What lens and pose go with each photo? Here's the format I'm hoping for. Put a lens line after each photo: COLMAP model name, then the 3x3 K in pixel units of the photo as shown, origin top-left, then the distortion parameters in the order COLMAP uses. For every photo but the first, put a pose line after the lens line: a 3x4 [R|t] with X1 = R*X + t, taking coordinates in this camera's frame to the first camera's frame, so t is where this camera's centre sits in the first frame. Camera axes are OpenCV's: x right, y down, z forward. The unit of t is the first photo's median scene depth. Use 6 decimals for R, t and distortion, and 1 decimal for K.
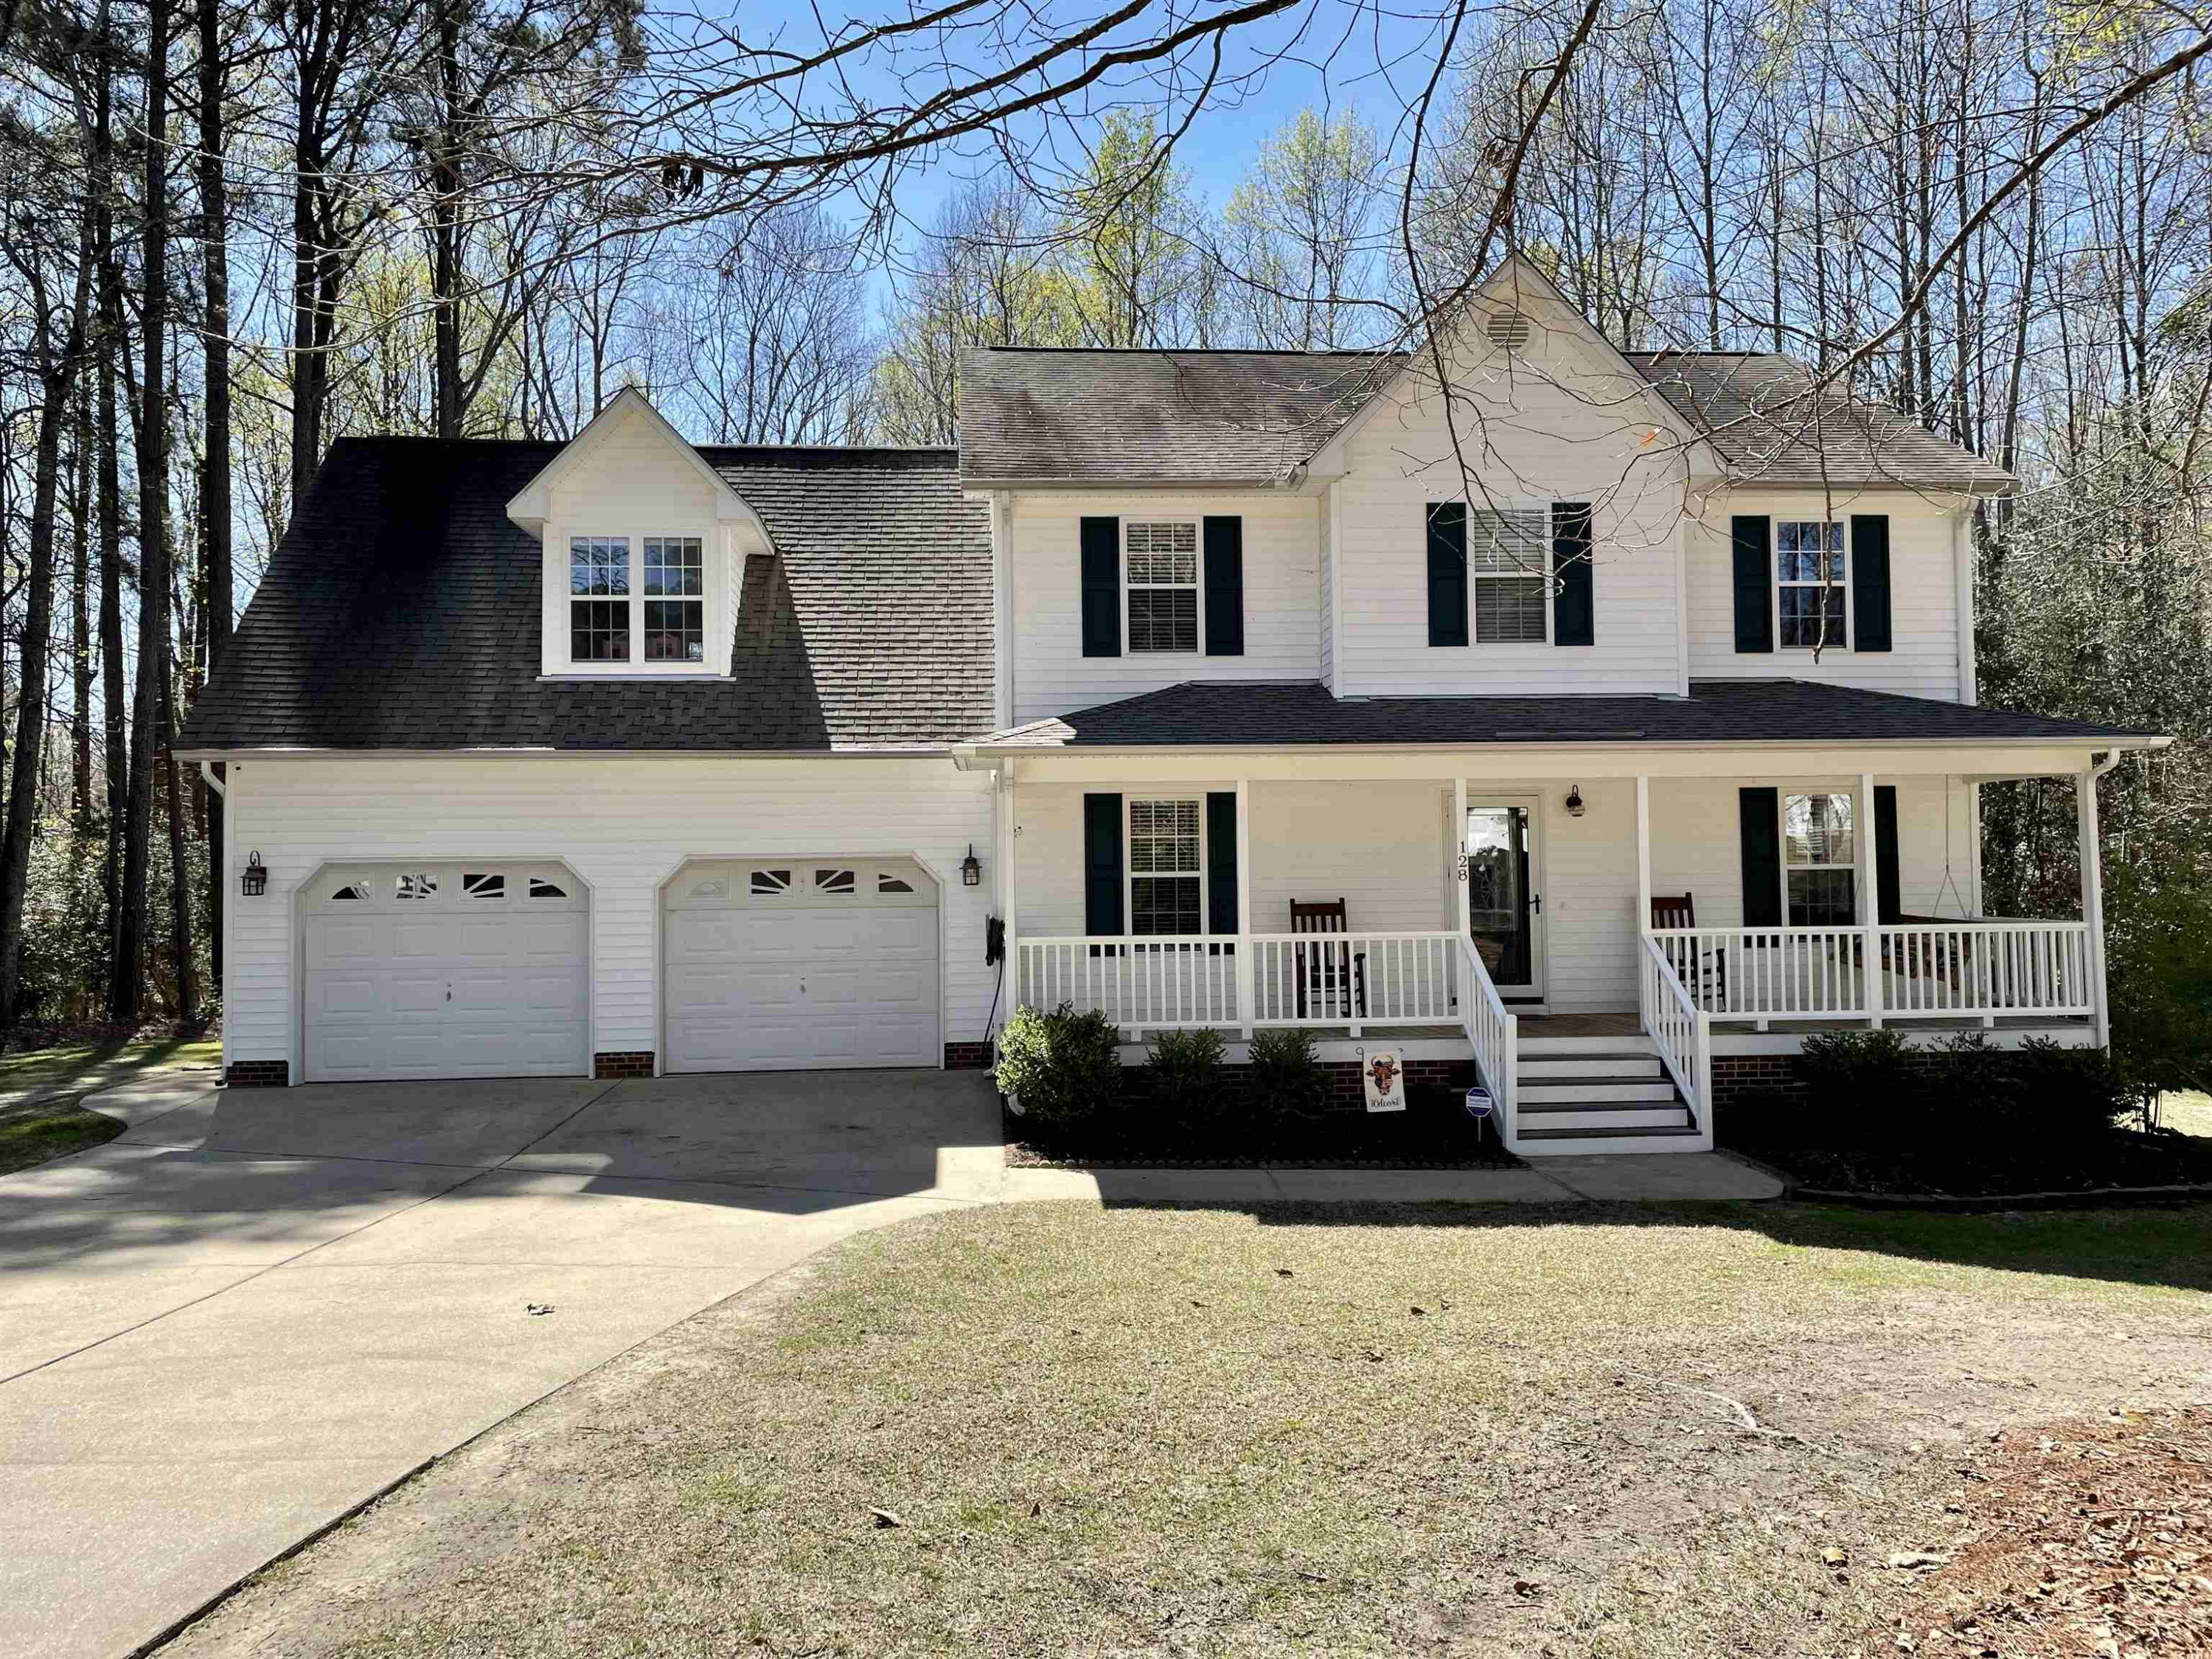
lens RADIAL K [[1662.0, 0, 1114.0], [0, 1662.0, 813.8], [0, 0, 1]] dist [0.097404, -0.126377]
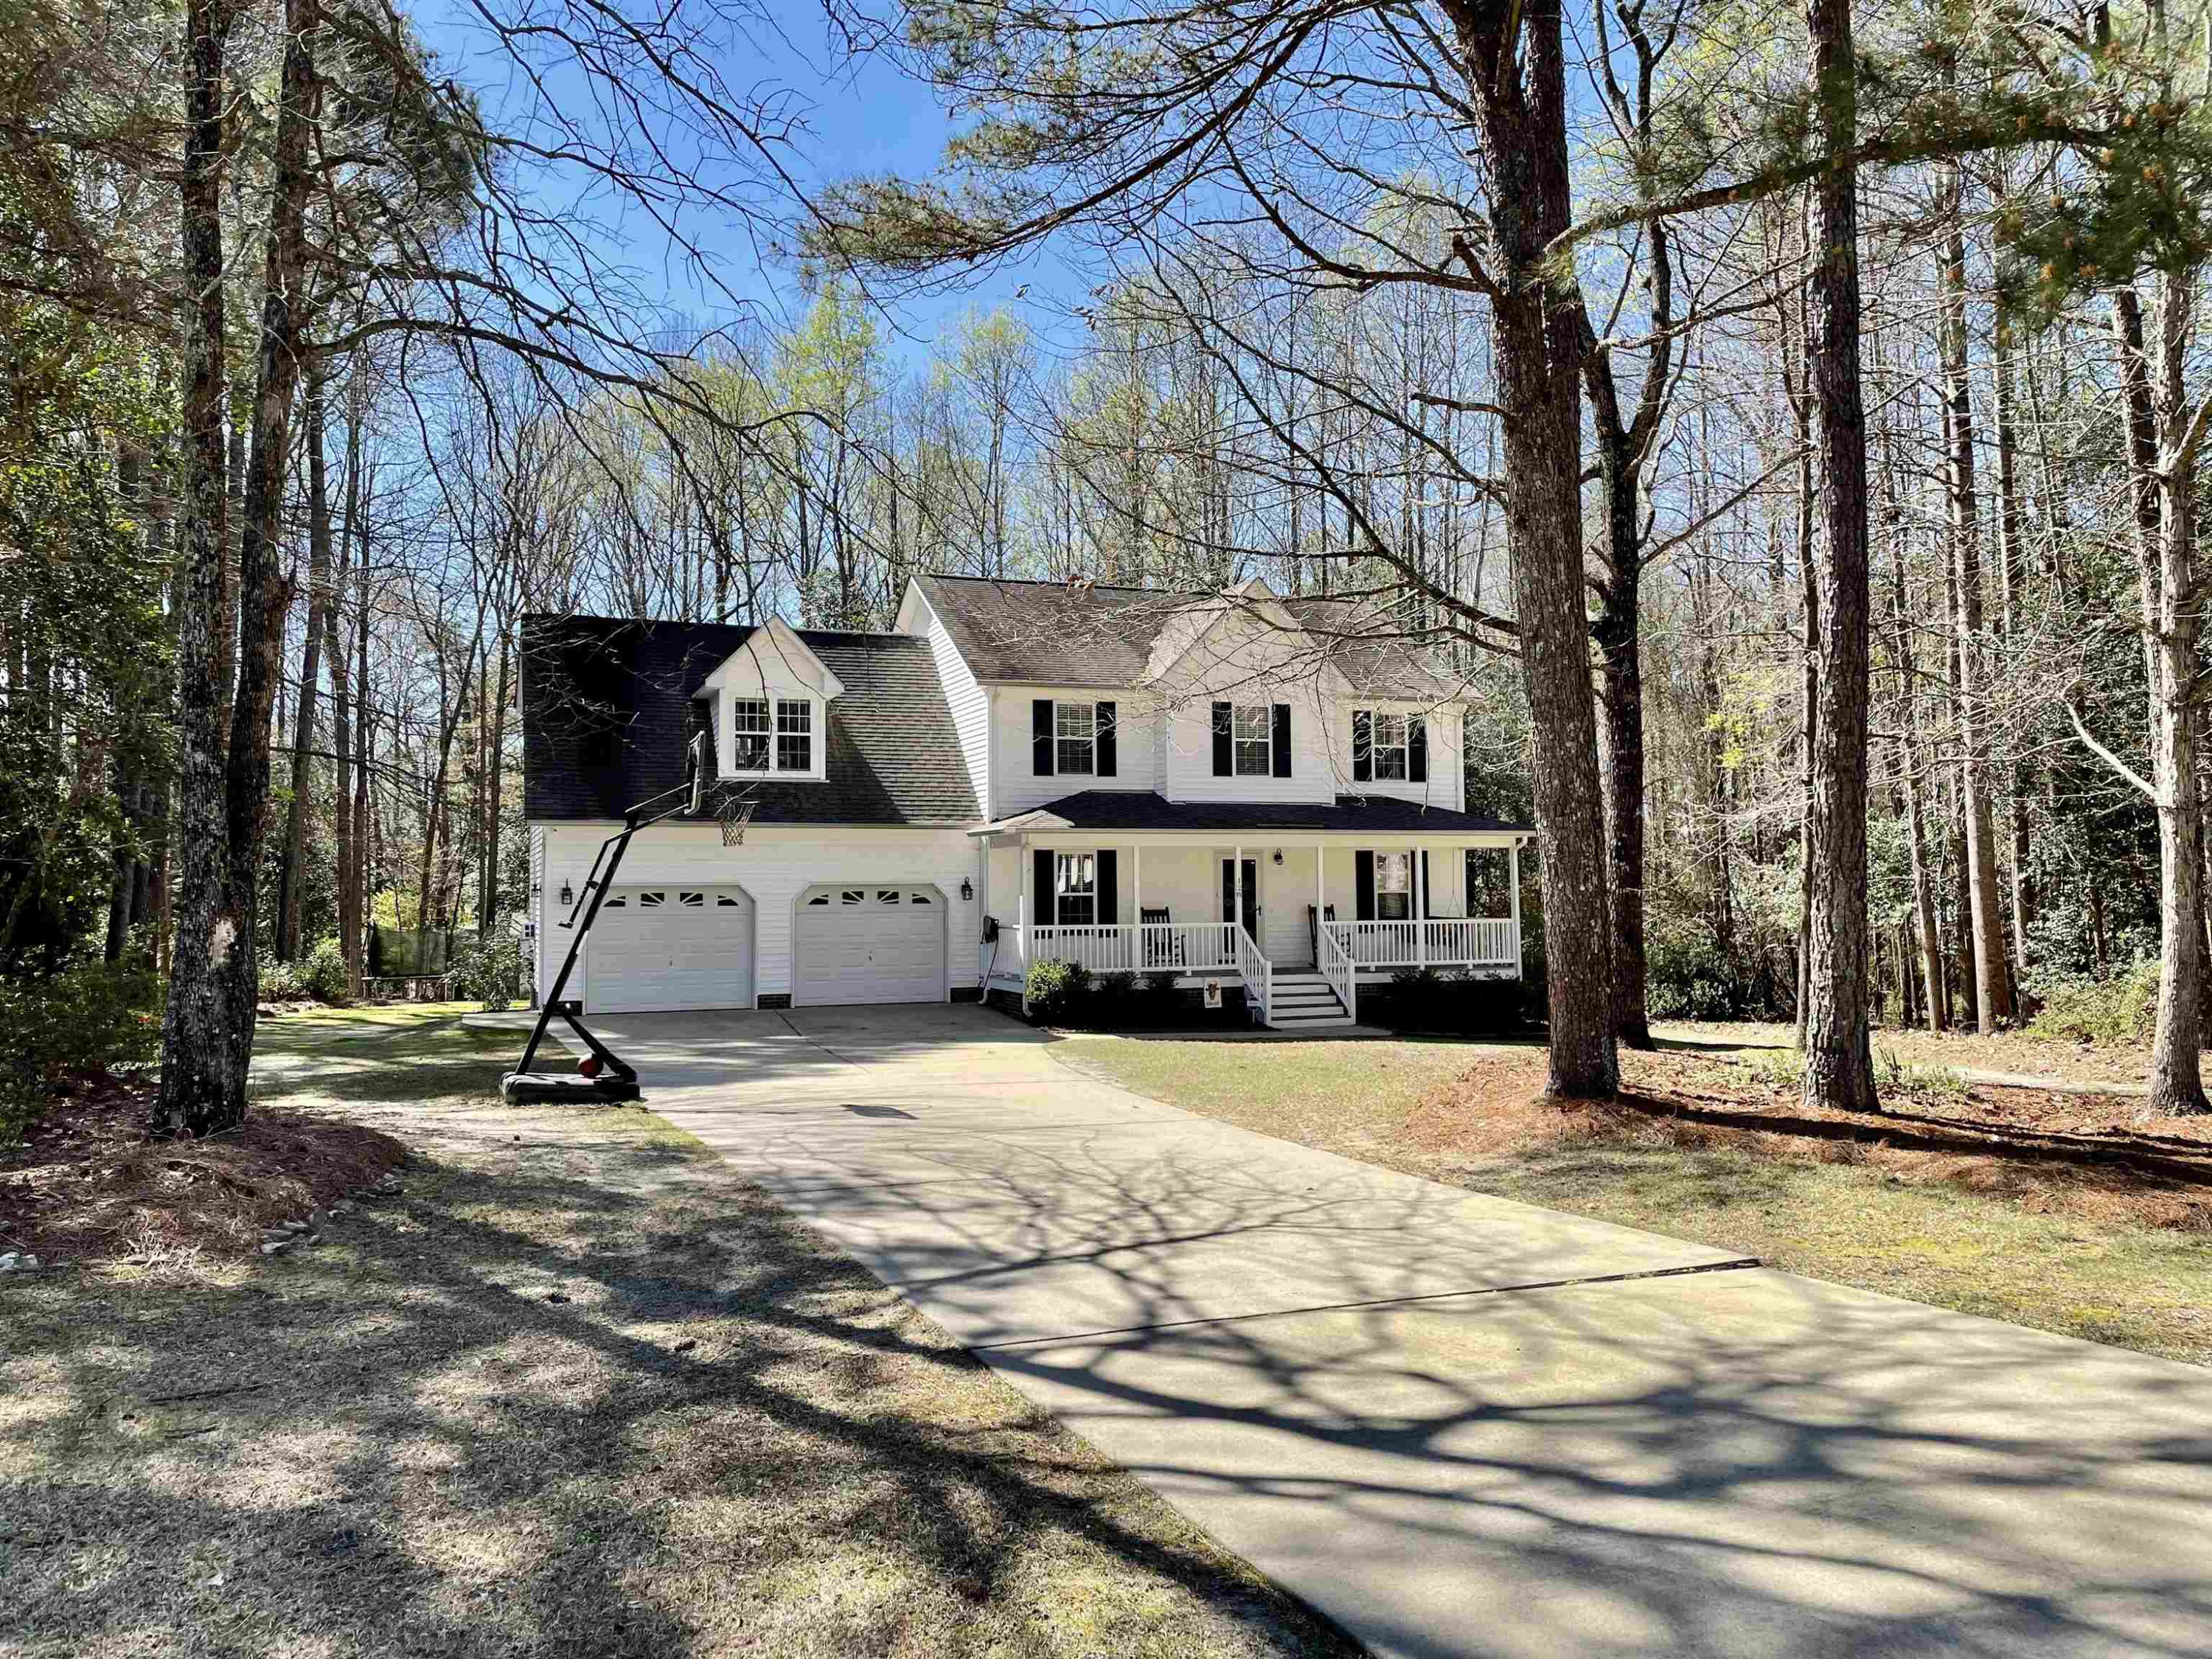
lens RADIAL K [[1662.0, 0, 1114.0], [0, 1662.0, 813.8], [0, 0, 1]] dist [0.097404, -0.126377]
pose [[0.960615, 0.017359, 0.277339, -0.444047], [-0.013314, 0.999776, -0.016461, -0.023039], [-0.277563, 0.012121, 0.960631, -0.794908]]
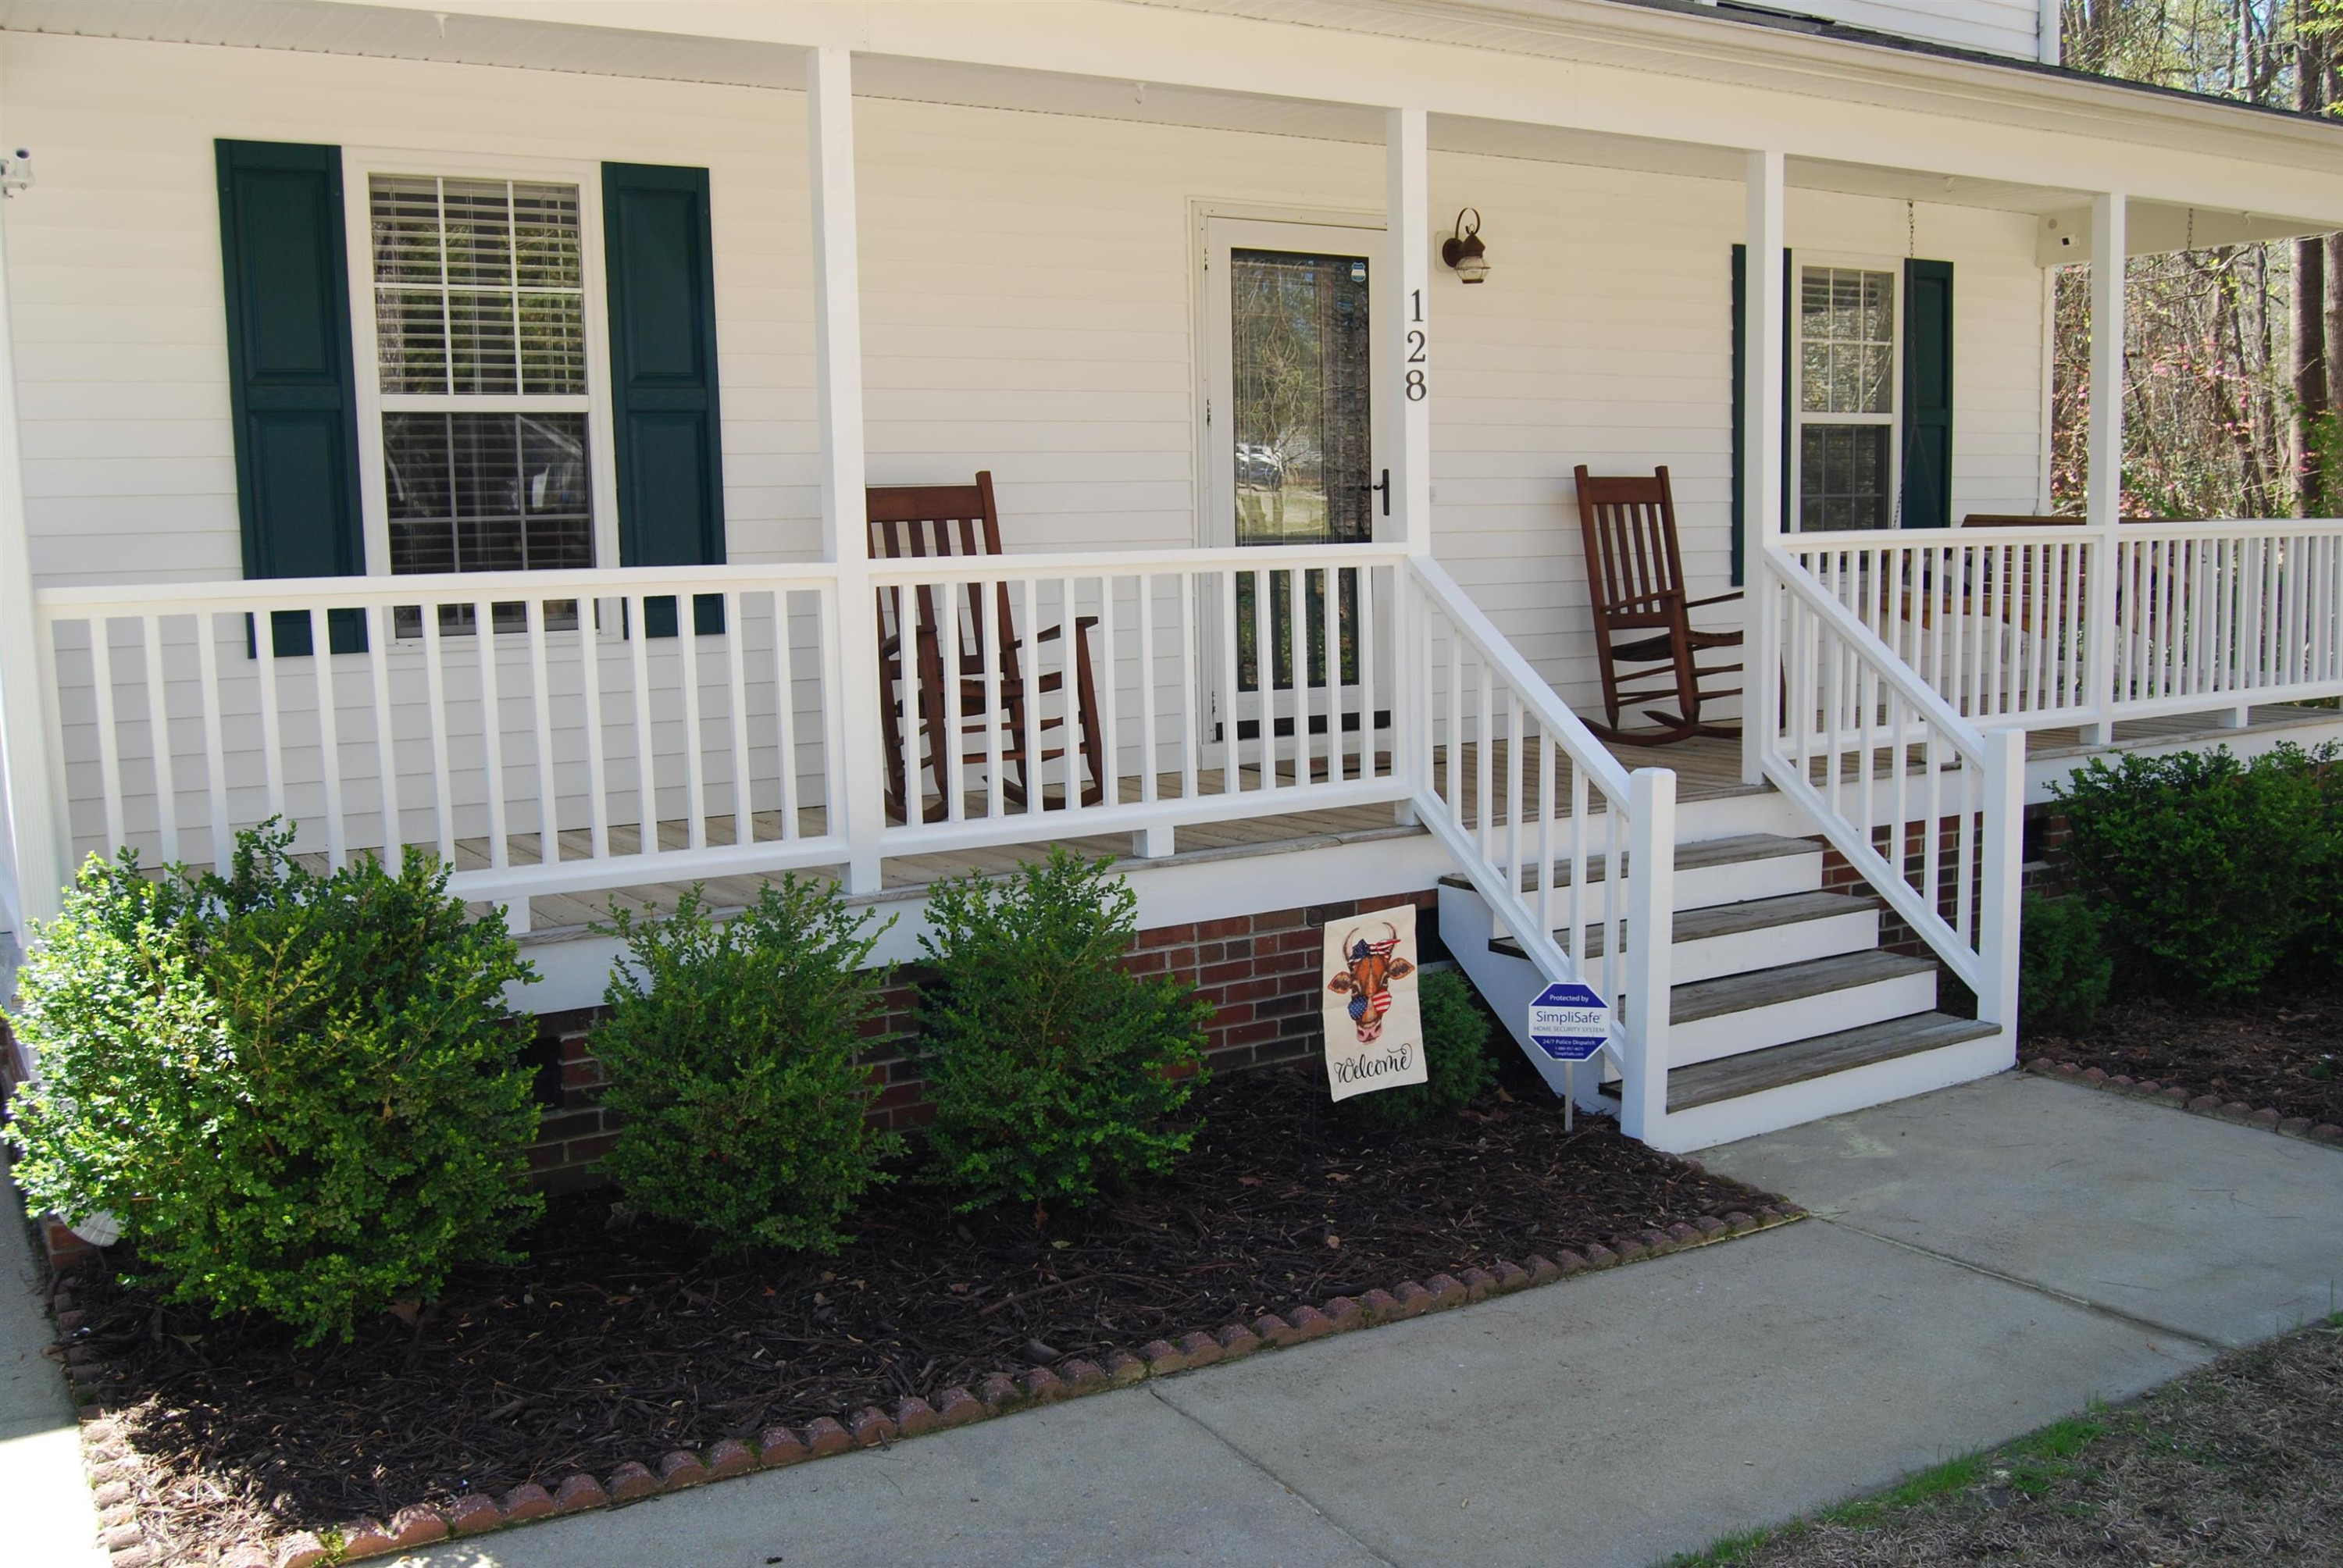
lens RADIAL K [[2067.2, 0, 1171.5], [0, 2067.2, 784.0], [0, 0, 1]] dist [0.004190, -0.049951]
pose [[0.881678, -0.064389, 0.467437, -0.049504], [-0.012643, 0.987066, 0.159813, 0.045084], [-0.471682, -0.146814, 0.869461, 0.563964]]
